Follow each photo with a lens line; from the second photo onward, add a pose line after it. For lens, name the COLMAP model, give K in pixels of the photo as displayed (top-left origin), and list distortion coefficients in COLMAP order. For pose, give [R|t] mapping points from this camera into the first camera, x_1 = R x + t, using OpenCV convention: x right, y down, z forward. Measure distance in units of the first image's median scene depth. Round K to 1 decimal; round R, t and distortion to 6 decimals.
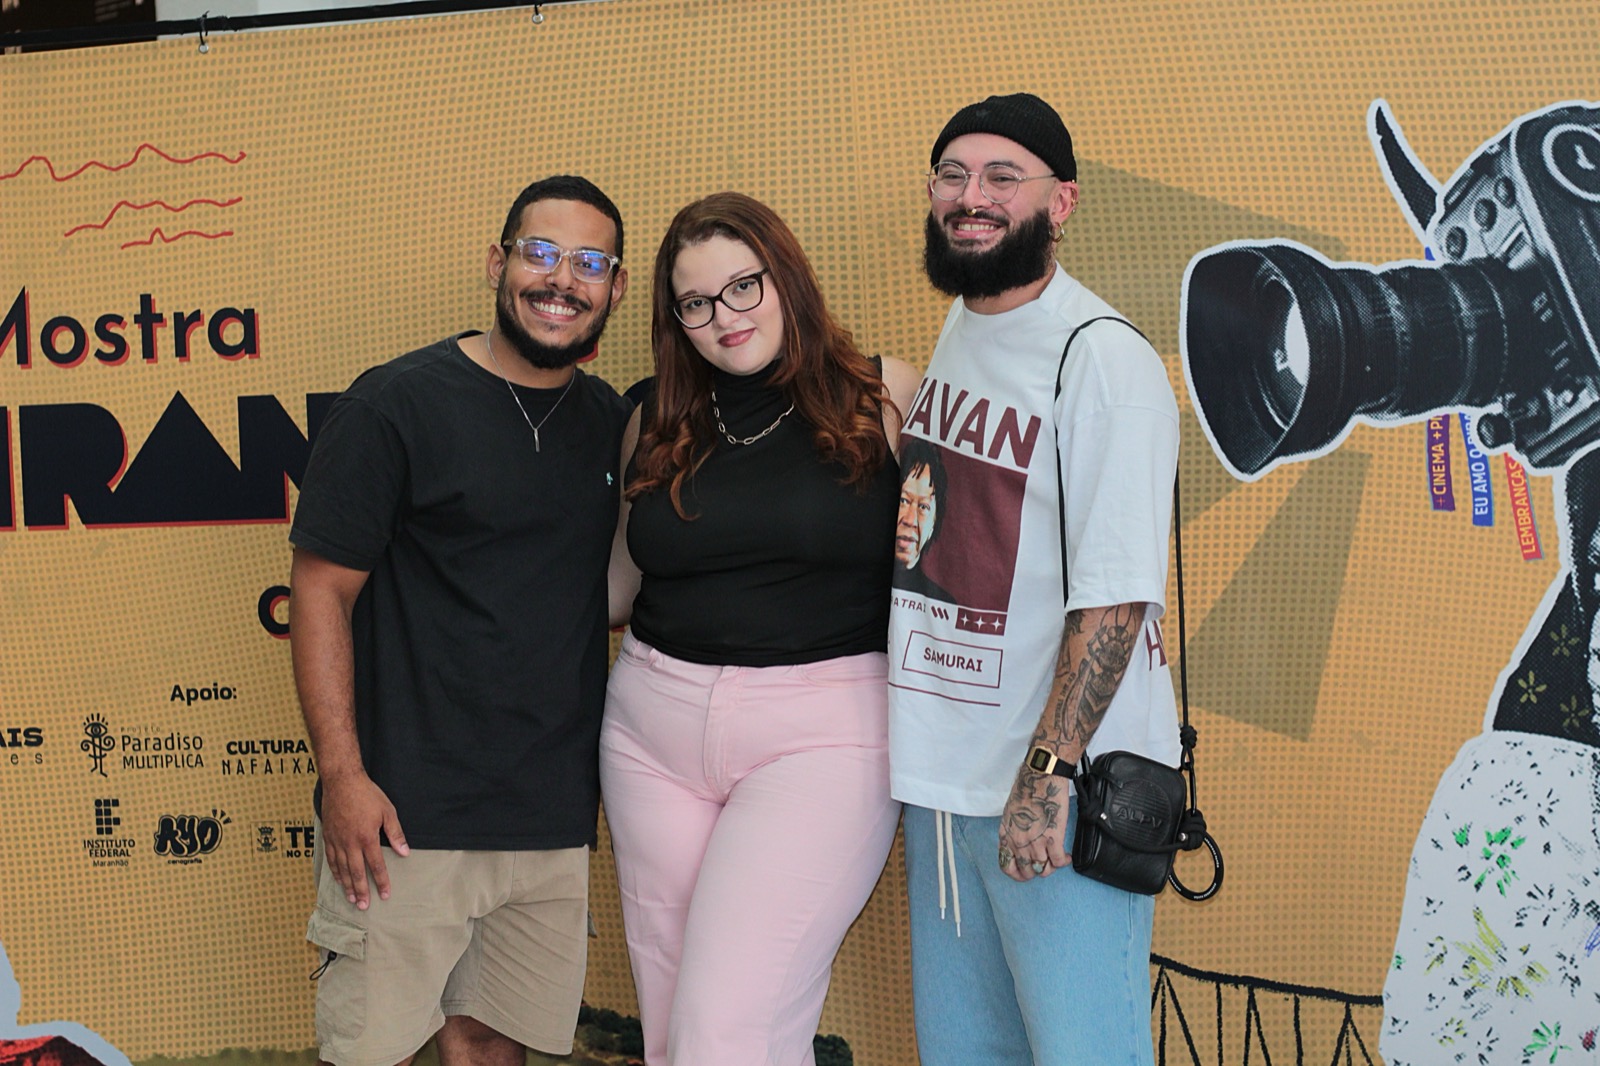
lens RADIAL K [[3706.1, 0, 799.5], [0, 3706.1, 540.4], [0, 0, 1]] dist [-0.098374, 0.000000]
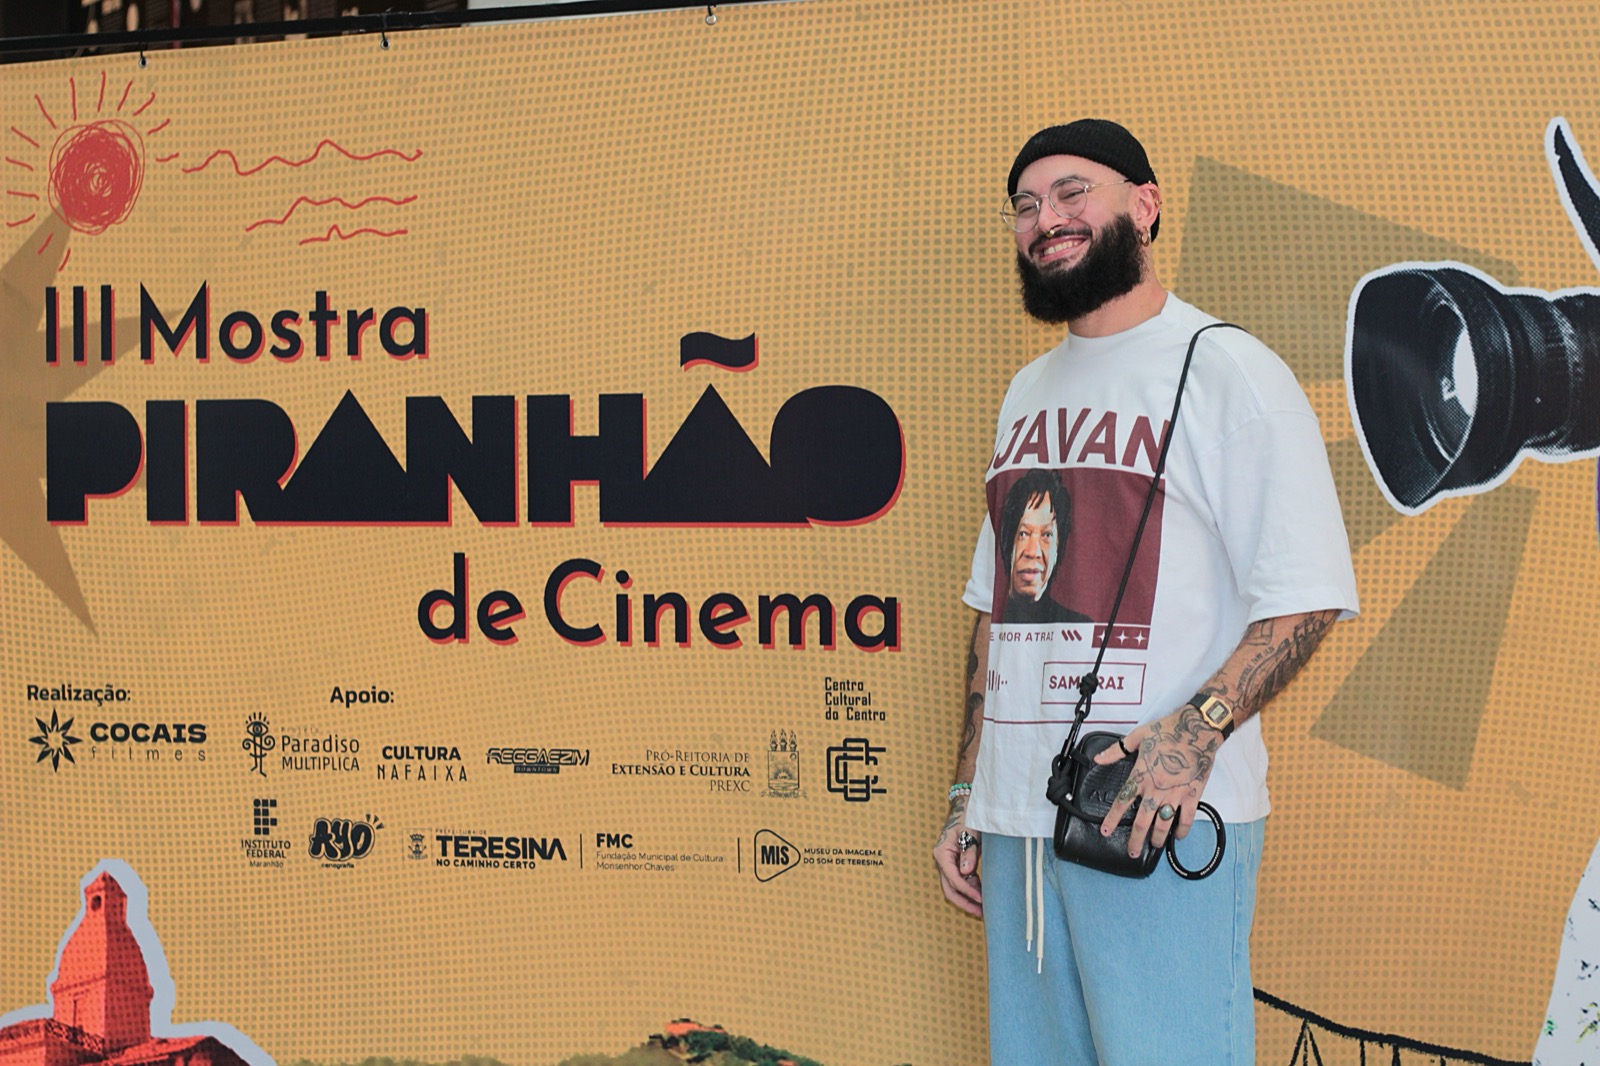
lens RADIAL K [[3706.1, 0, 804.8], [0, 3706.1, 536.8], [0, 0, 1]] dist [-0.098374, 0.000000]
pose [[0.991301, 0.037344, -0.126204, 0.086663], [-0.039900, 0.999045, -0.017784, 0.012801], [0.125420, 0.022665, 0.991845, 0.035612]]
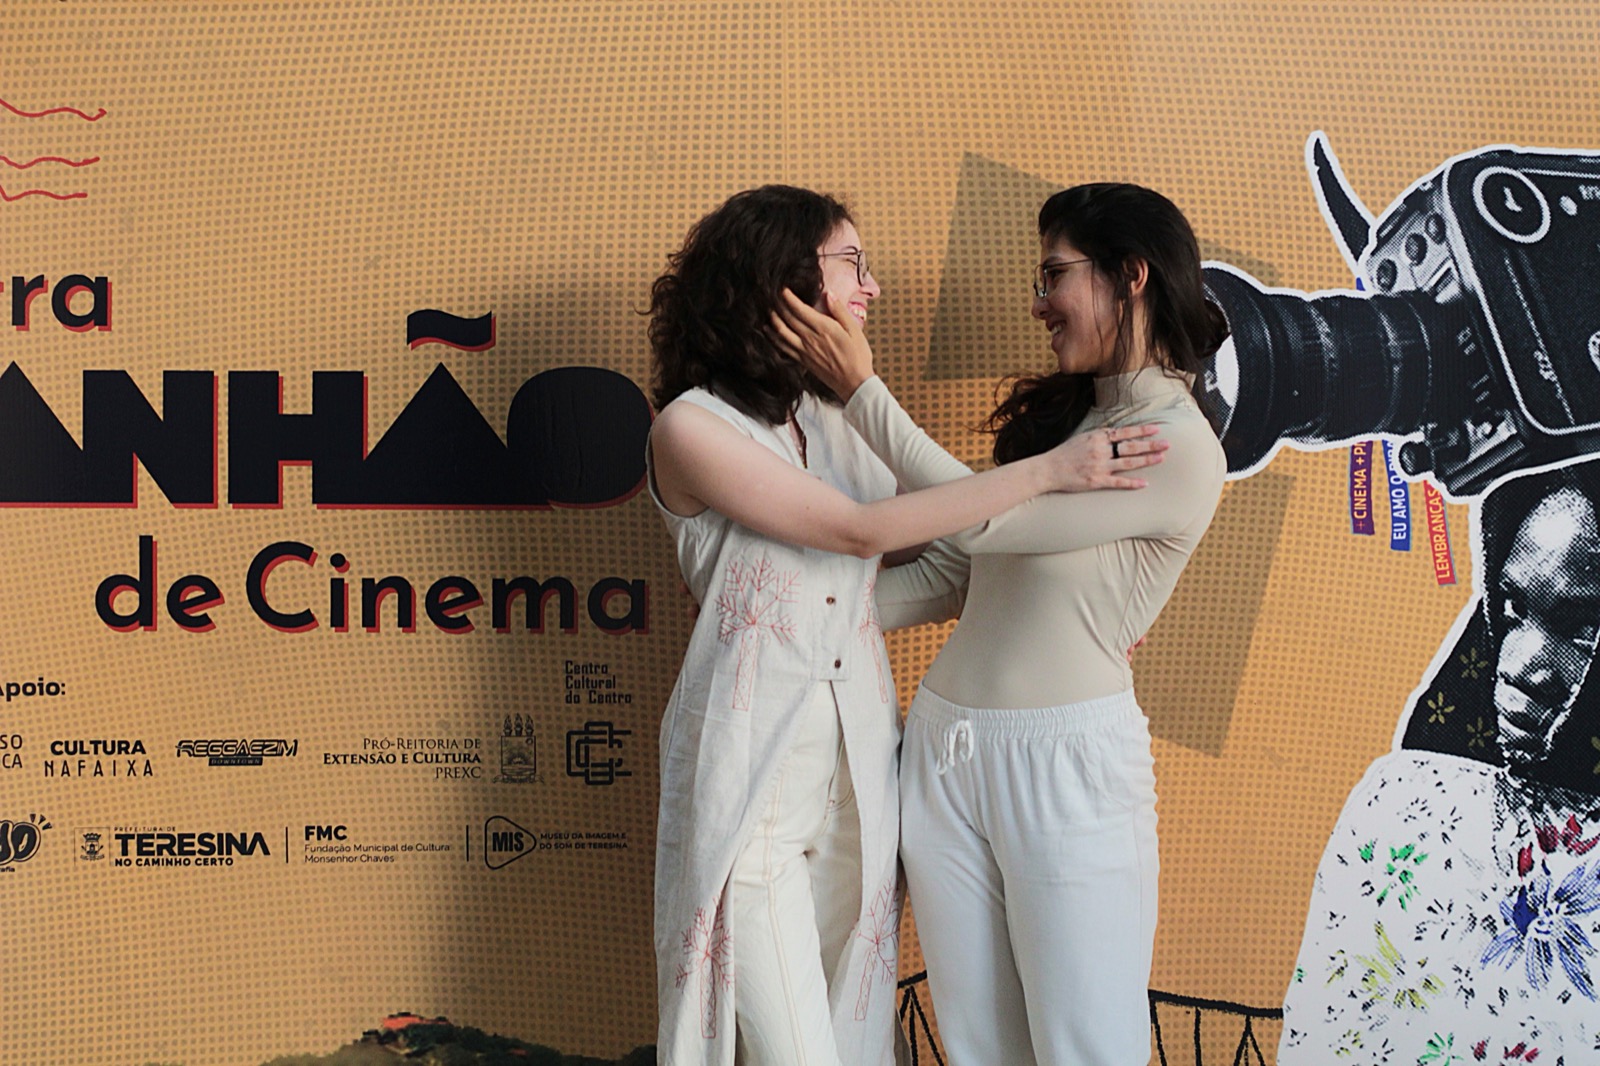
lens RADIAL K [[3706.1, 0, 804.7], [0, 3706.1, 527.3], [0, 0, 1]] dist [-0.098374, 0.000000]
pose [[0.954555, 0.035720, 0.295887, -0.273187], [-0.029945, 0.999263, -0.024028, 0.018981], [-0.296527, 0.014076, 0.954921, 0.062848]]
